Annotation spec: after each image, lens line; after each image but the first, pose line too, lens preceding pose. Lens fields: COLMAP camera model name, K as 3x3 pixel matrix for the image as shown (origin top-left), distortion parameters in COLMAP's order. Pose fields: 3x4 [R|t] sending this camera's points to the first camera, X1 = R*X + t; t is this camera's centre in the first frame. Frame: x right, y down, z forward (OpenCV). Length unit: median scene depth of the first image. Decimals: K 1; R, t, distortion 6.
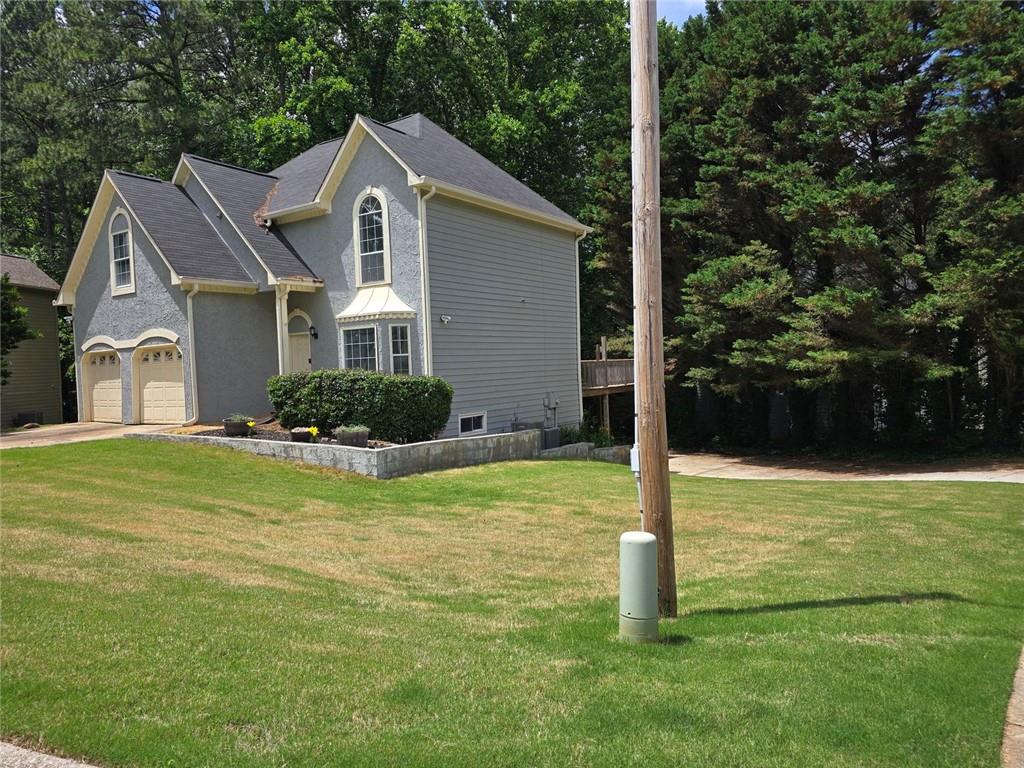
lens RADIAL K [[686.1, 0, 512.8], [0, 686.1, 385.9], [0, 0, 1]] dist [0.035444, -0.001427]
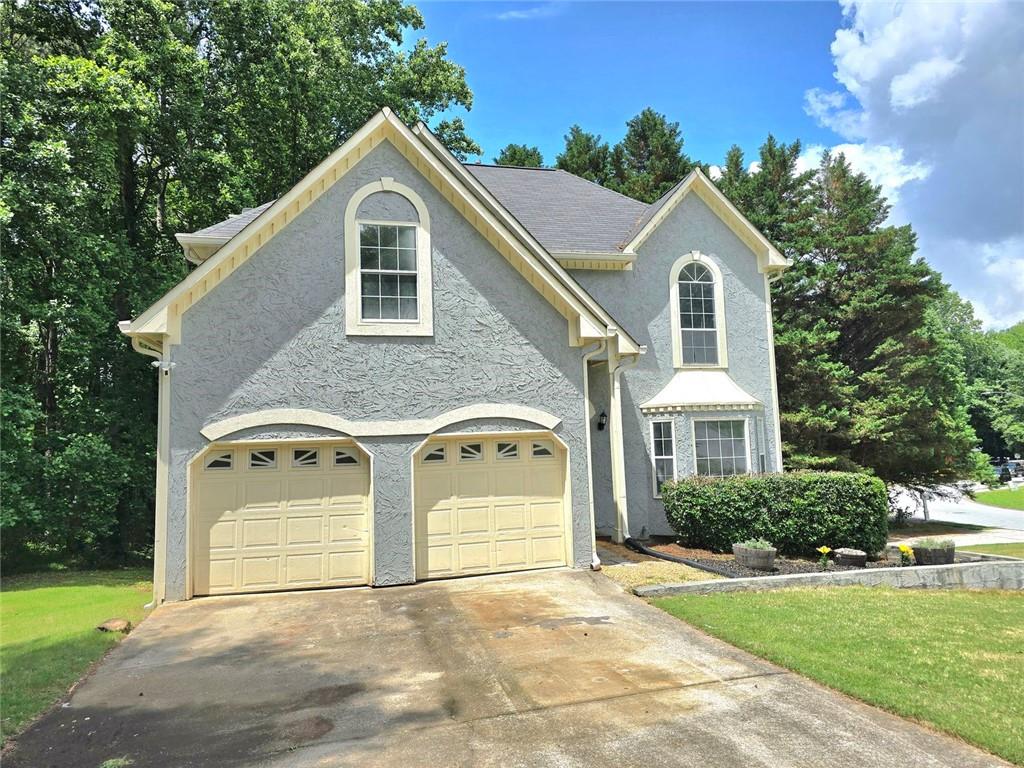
lens RADIAL K [[686.1, 0, 511.8], [0, 686.1, 381.6], [0, 0, 1]] dist [0.035444, -0.001427]
pose [[0.671868, 0.089445, 0.735250, -0.948172], [0.031602, 0.988316, -0.149108, -0.015550], [-0.739996, 0.123416, 0.661191, 0.623531]]
